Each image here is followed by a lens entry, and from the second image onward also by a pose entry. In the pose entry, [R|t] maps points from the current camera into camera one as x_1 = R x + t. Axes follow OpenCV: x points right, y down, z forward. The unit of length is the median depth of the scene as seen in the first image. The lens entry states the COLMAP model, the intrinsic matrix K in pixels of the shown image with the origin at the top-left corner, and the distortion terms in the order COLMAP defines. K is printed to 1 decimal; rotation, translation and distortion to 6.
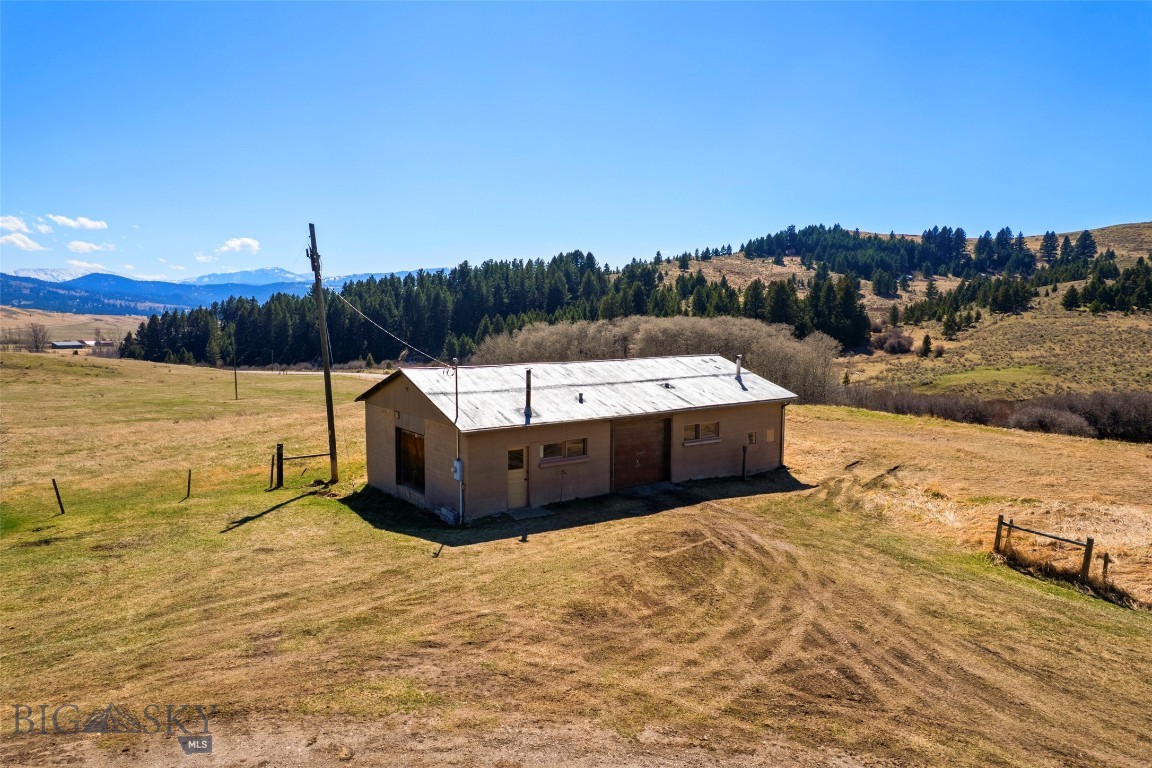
lens RADIAL K [[736.6, 0, 577.7], [0, 736.6, 384.5], [0, 0, 1]] dist [-0.083508, 0.075767]
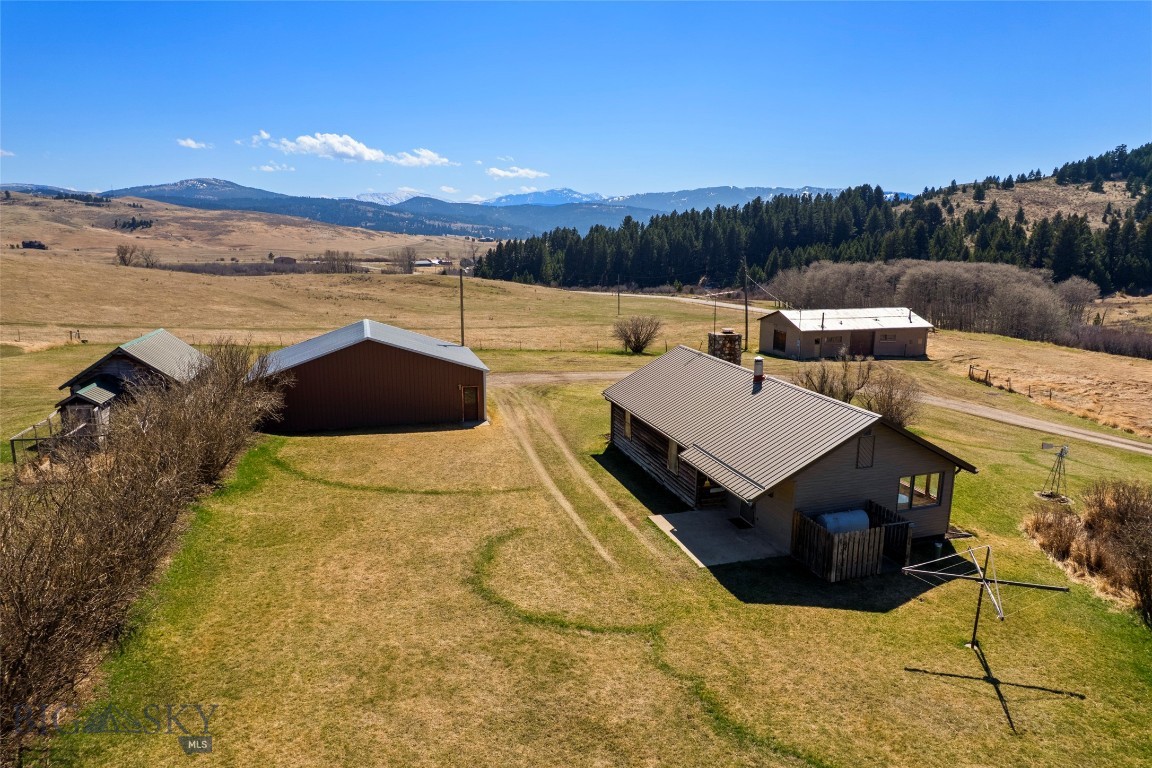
lens RADIAL K [[736.6, 0, 577.7], [0, 736.6, 384.5], [0, 0, 1]] dist [-0.083508, 0.075767]
pose [[0.931749, 0.073031, -0.355684, 0.005350], [-0.034356, 0.992901, 0.113870, -0.002188], [0.361475, -0.093879, 0.927643, -0.144285]]
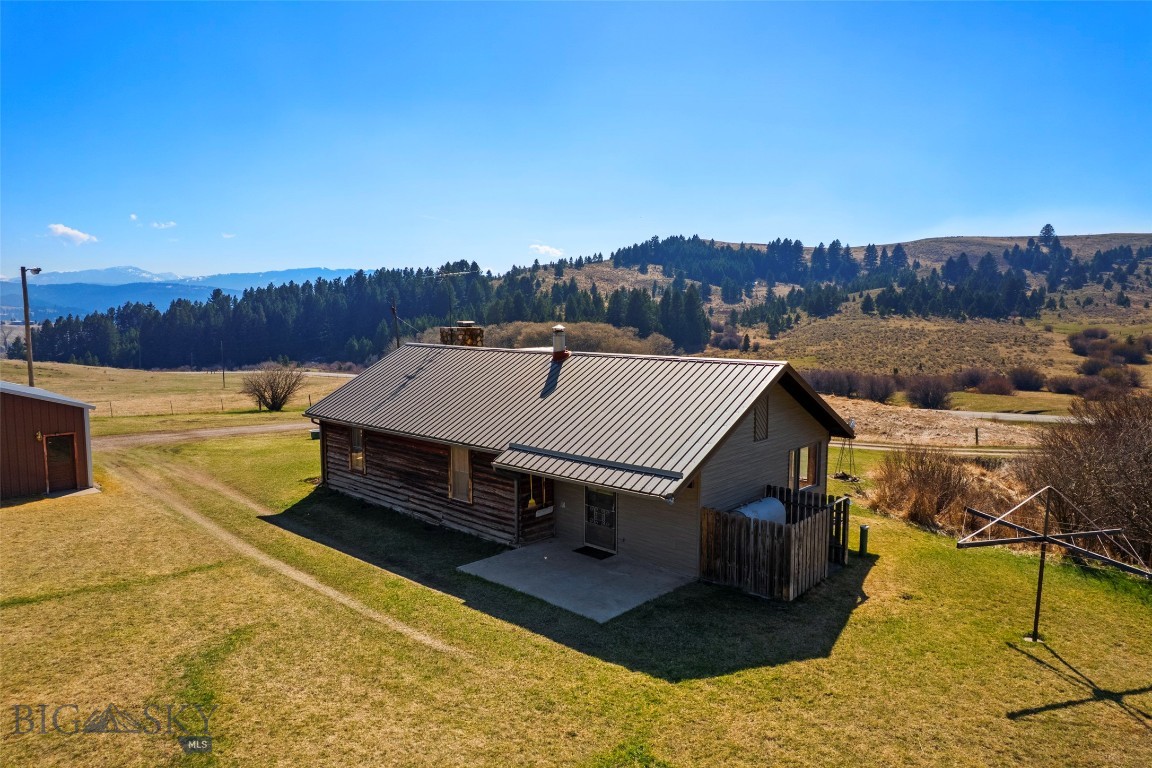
lens RADIAL K [[736.6, 0, 577.7], [0, 736.6, 384.5], [0, 0, 1]] dist [-0.083508, 0.075767]
pose [[0.986778, -0.018679, 0.160995, -0.011718], [0.018715, 0.999824, 0.001293, 0.007190], [-0.160991, 0.001737, 0.986954, -0.122011]]
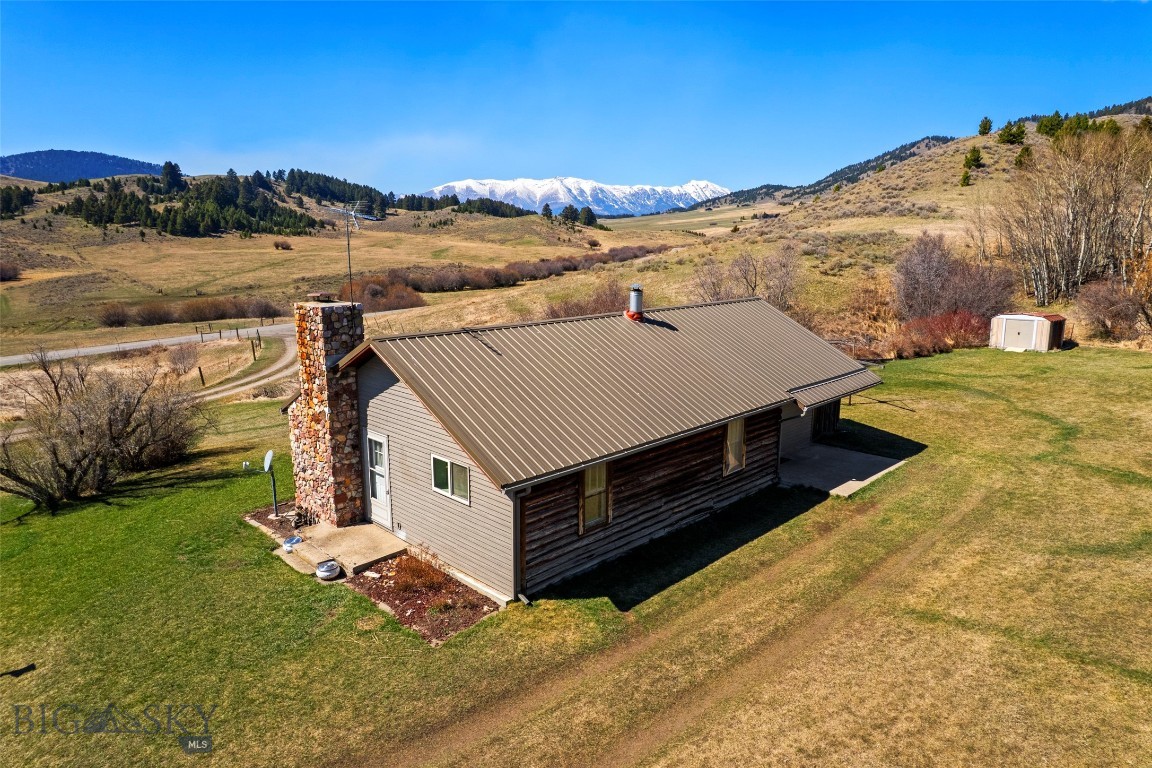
lens RADIAL K [[736.6, 0, 577.7], [0, 736.6, 384.5], [0, 0, 1]] dist [-0.083508, 0.075767]
pose [[-0.131723, -0.201710, 0.970547, -0.055561], [0.089967, 0.972605, 0.214348, -0.001736], [-0.987196, 0.115552, -0.109967, -0.057088]]
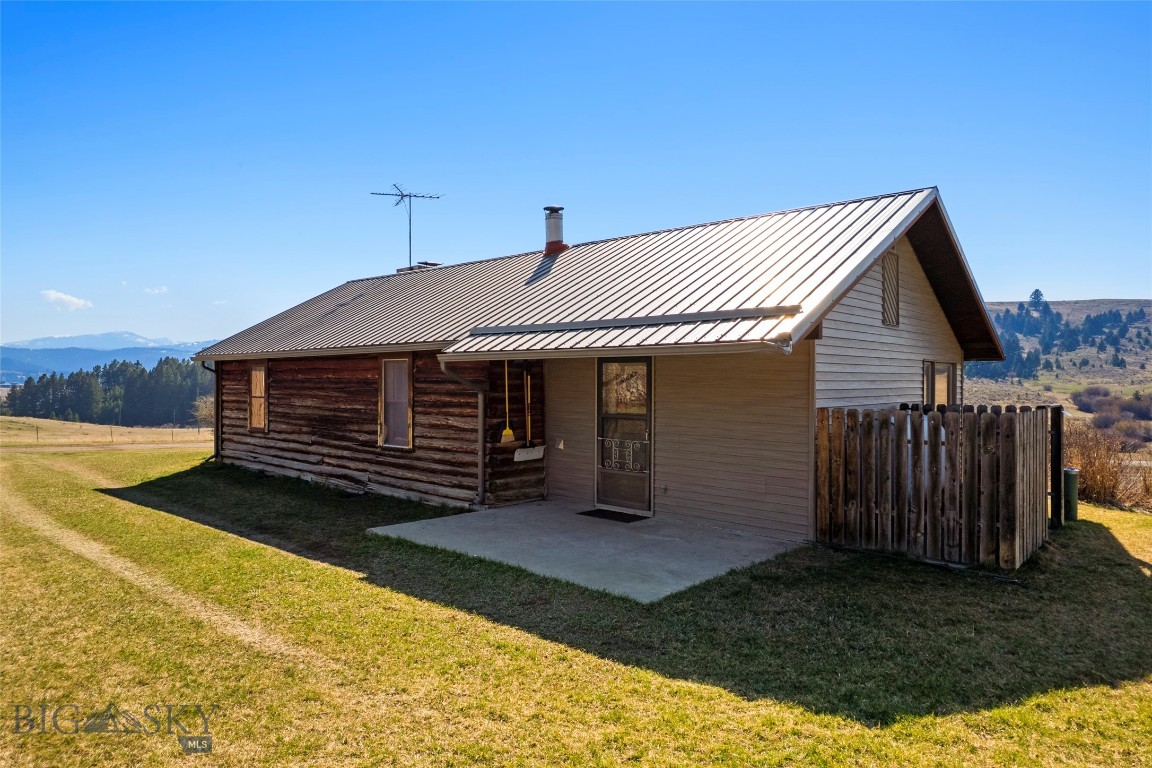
lens RADIAL K [[736.6, 0, 577.7], [0, 736.6, 384.5], [0, 0, 1]] dist [-0.083508, 0.075767]
pose [[0.985301, -0.000924, 0.170825, -0.009386], [0.016582, 0.995780, -0.090258, 0.015265], [-0.170020, 0.091764, 0.981159, -0.103609]]
